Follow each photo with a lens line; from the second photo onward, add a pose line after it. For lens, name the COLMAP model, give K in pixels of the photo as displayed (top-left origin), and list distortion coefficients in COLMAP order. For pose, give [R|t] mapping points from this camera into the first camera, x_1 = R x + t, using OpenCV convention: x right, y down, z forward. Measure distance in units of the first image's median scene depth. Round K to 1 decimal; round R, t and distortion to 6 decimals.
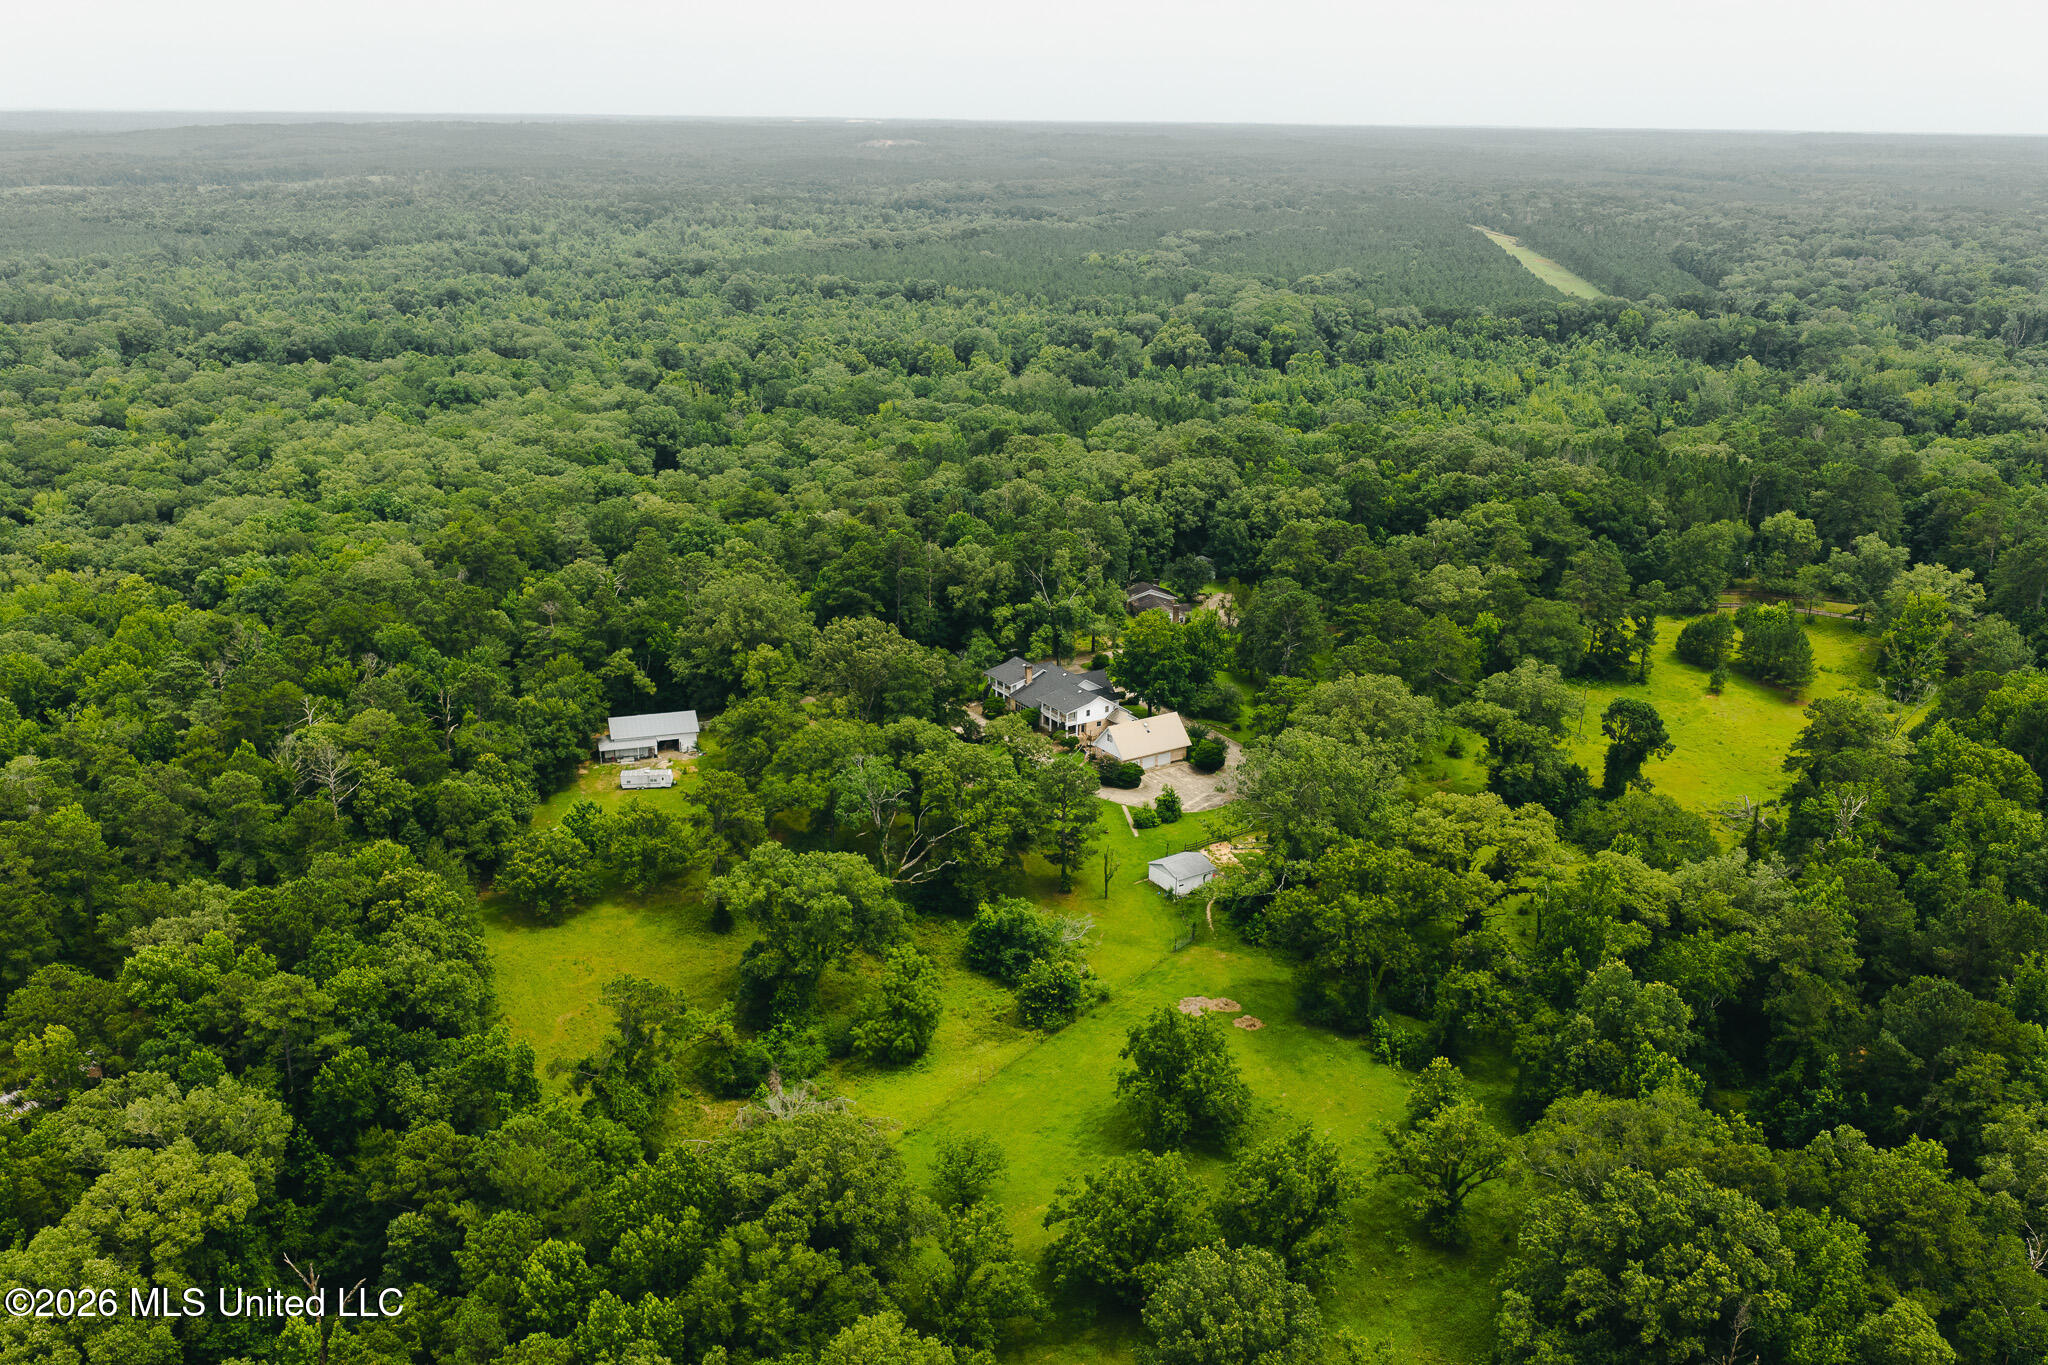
lens RADIAL K [[1690.7, 0, 1028.1], [0, 1690.7, 678.8], [0, 0, 1]] dist [0.013104, -0.023456]
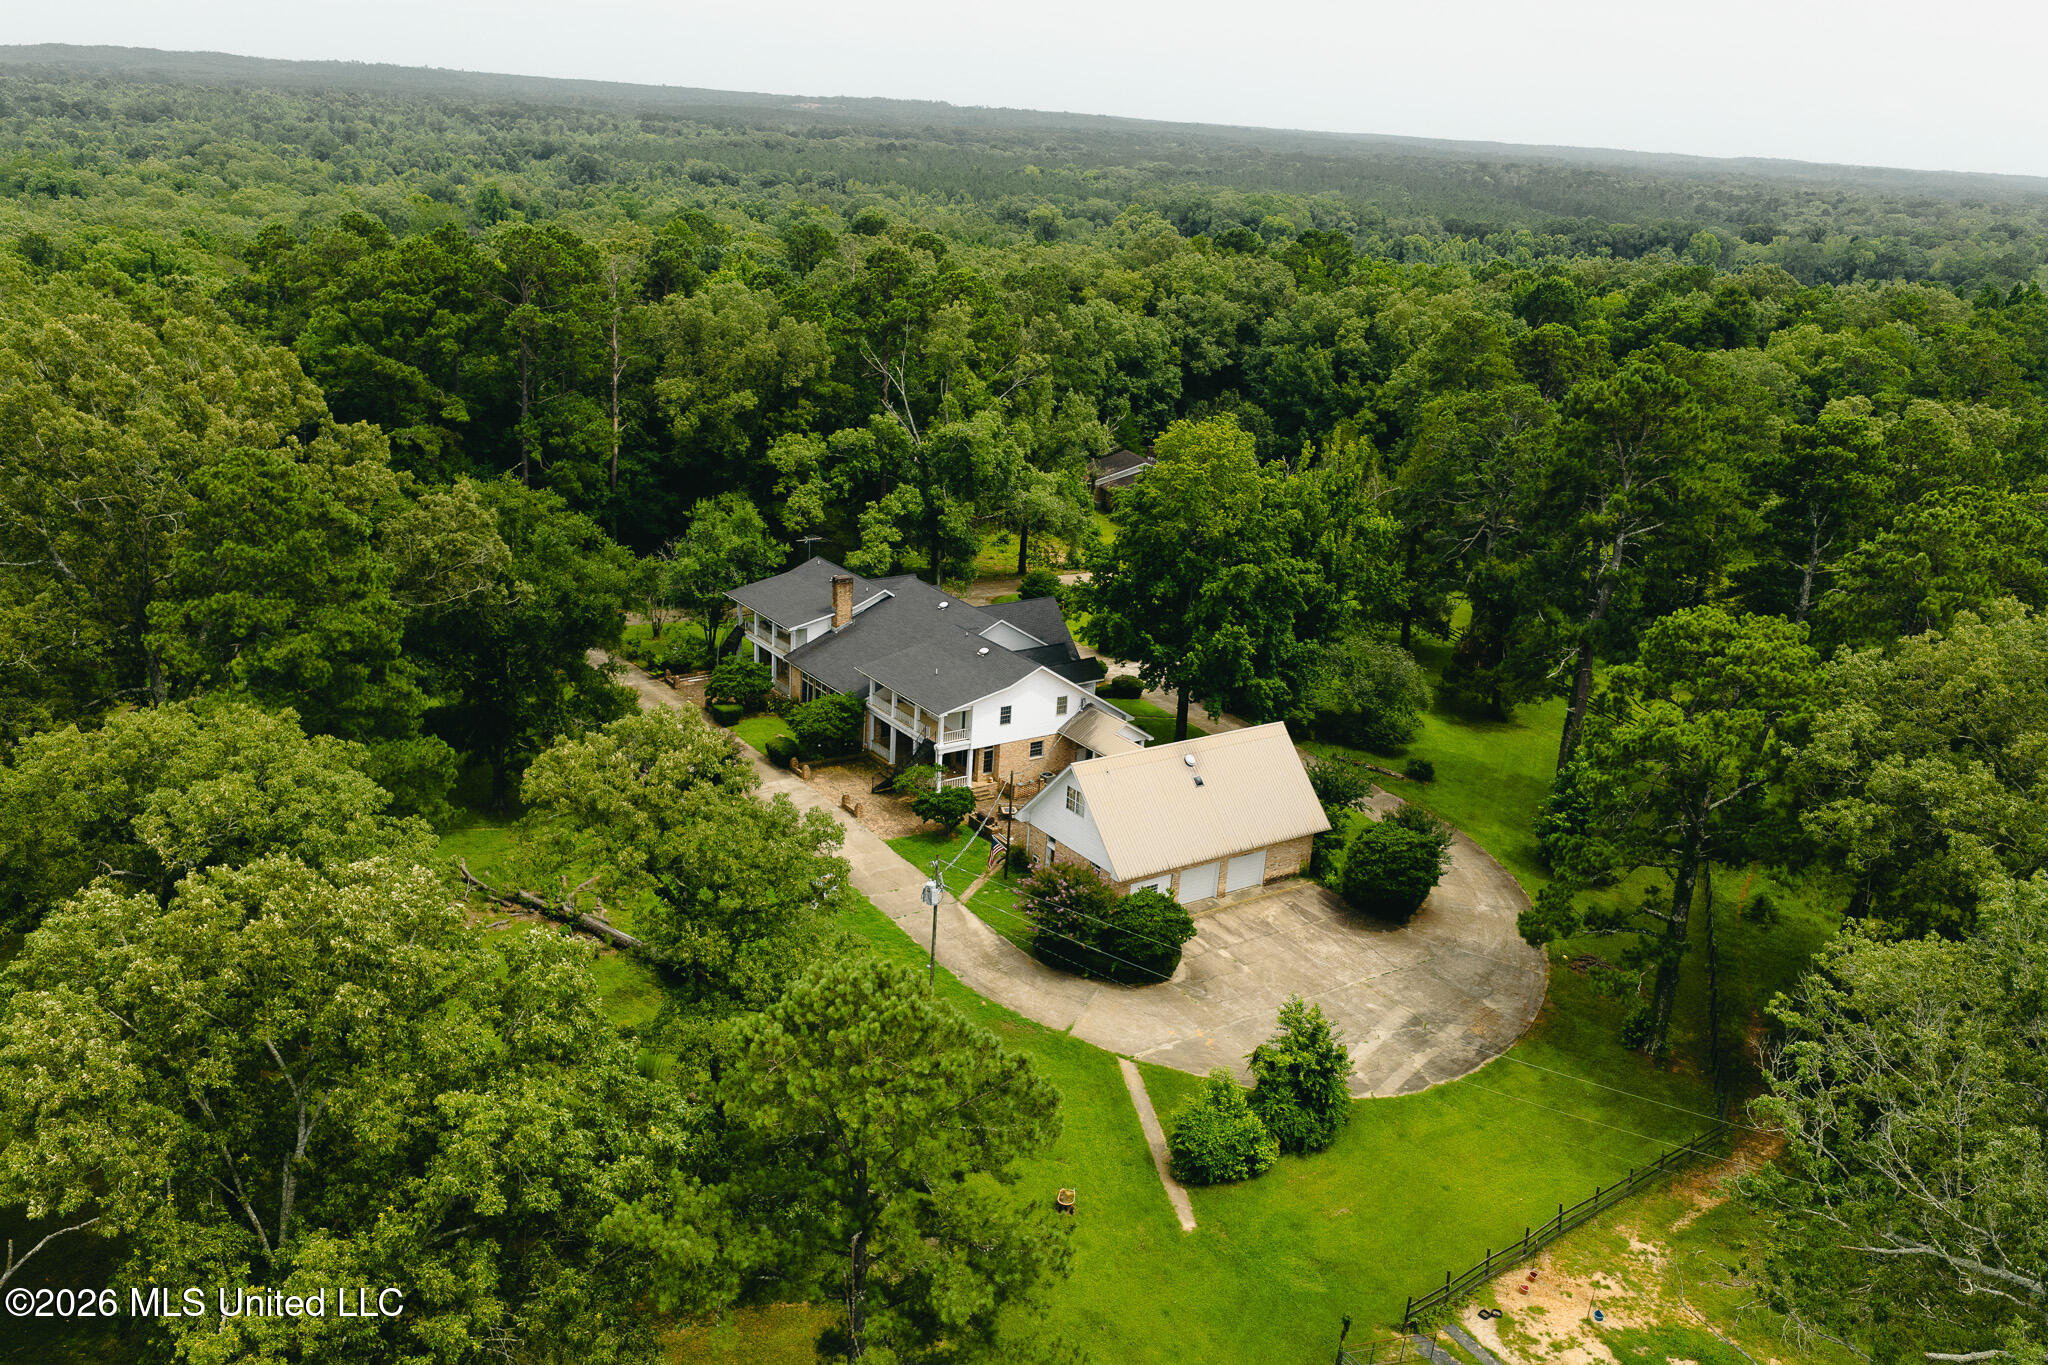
lens RADIAL K [[1690.7, 0, 1020.4], [0, 1690.7, 689.2], [0, 0, 1]] dist [0.013104, -0.023456]
pose [[0.998372, 0.035687, 0.044501, 0.023271], [-0.035944, 0.999341, 0.004983, 0.013213], [-0.044294, -0.006574, 0.998997, 0.665554]]
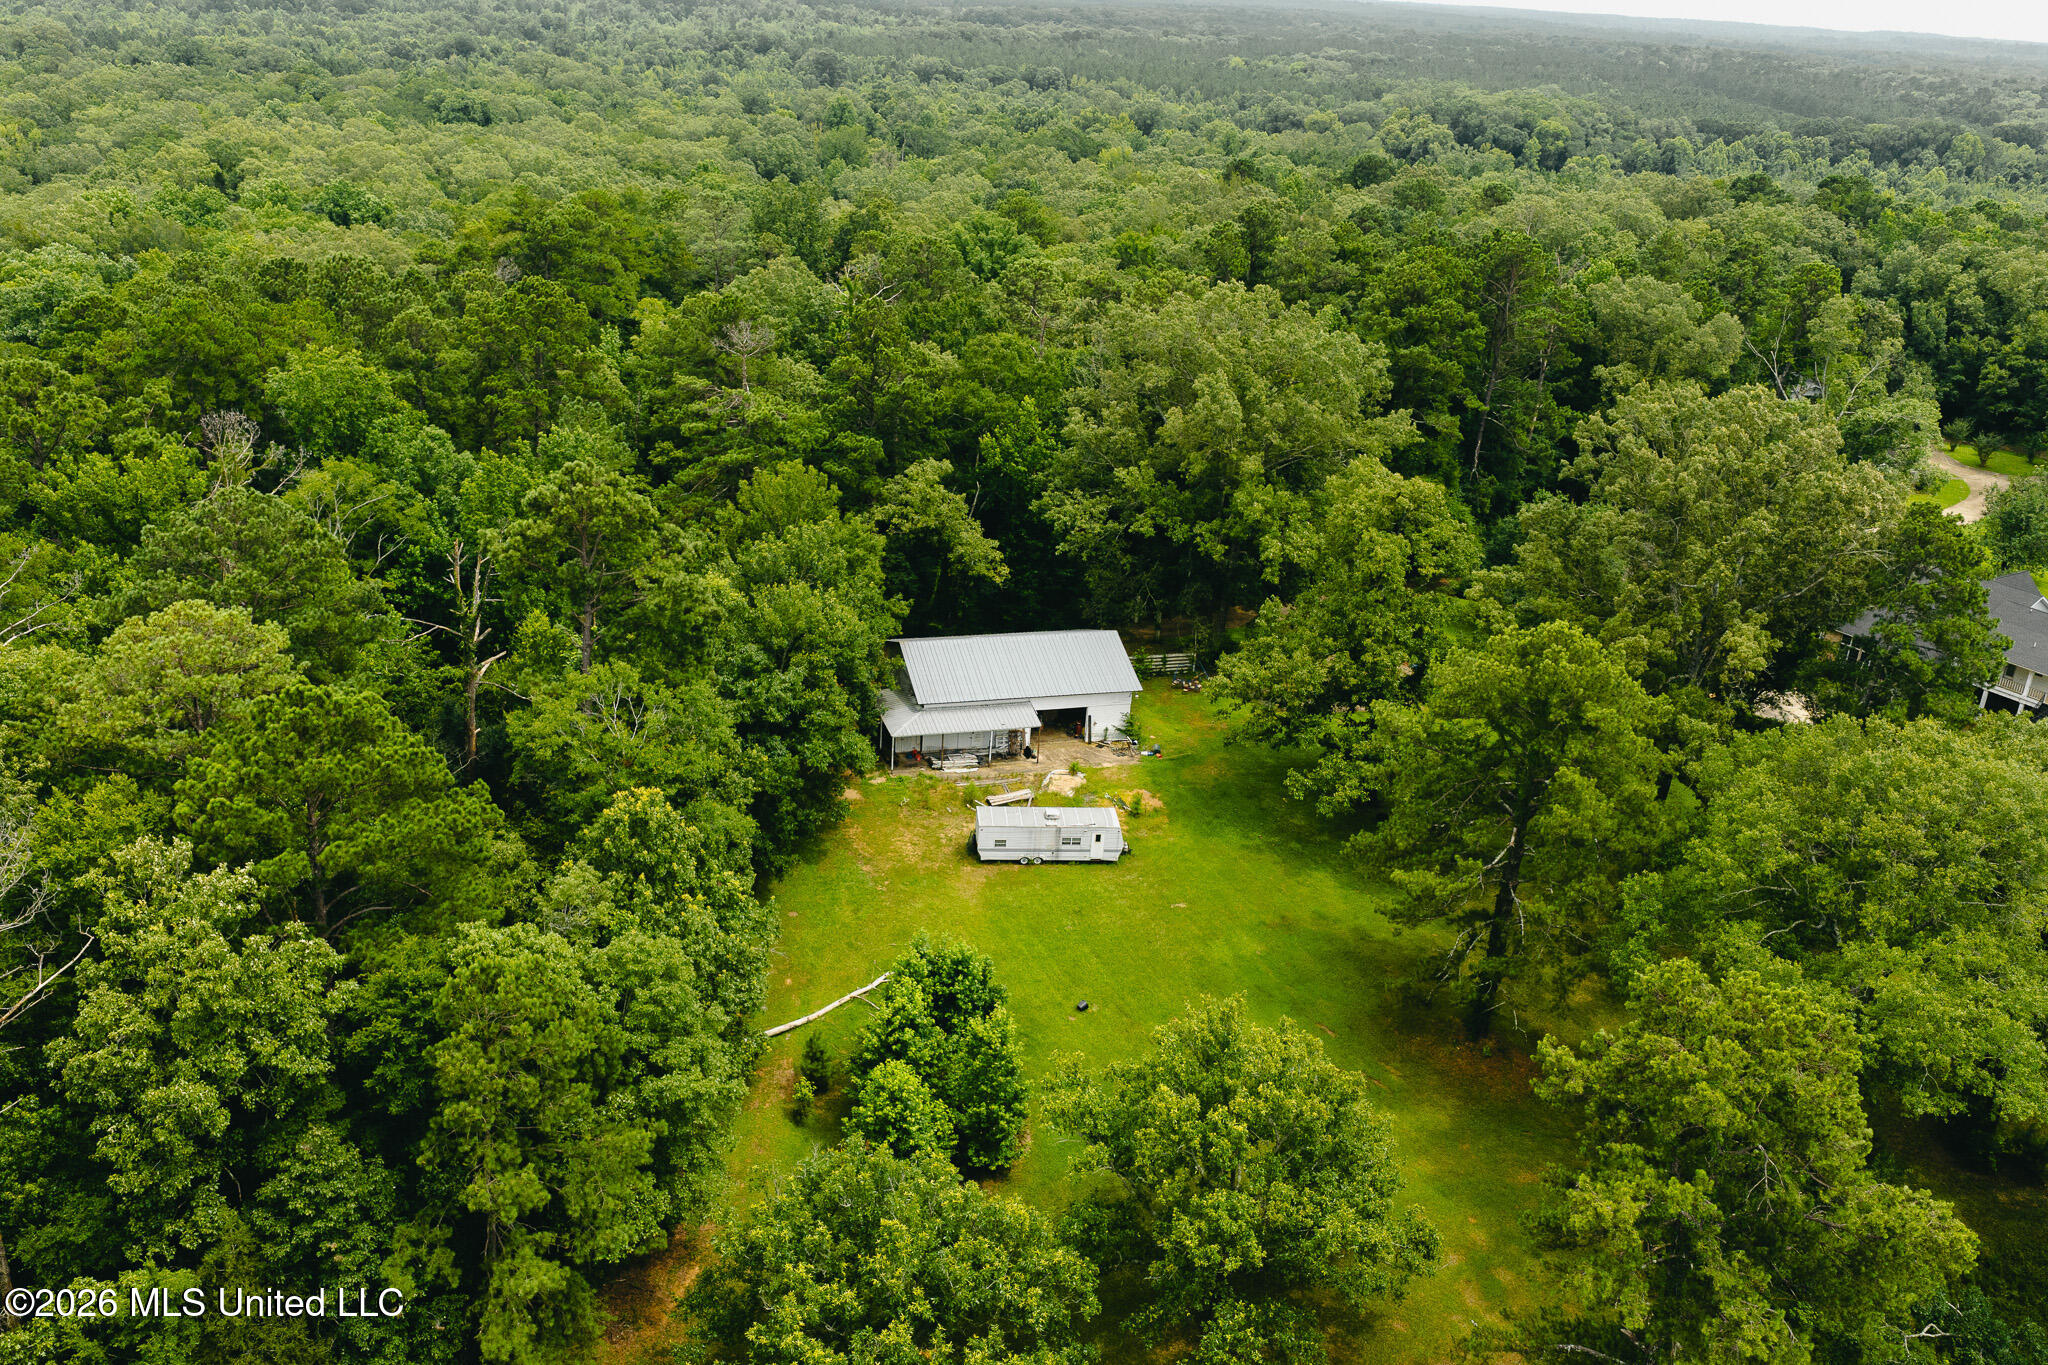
lens RADIAL K [[1690.7, 0, 1017.9], [0, 1690.7, 690.5], [0, 0, 1]] dist [0.013104, -0.023456]
pose [[0.998801, 0.048945, 0.000489, -0.214132], [-0.048844, 0.996015, 0.074627, 0.004653], [0.003166, -0.074561, 0.997211, 0.607625]]
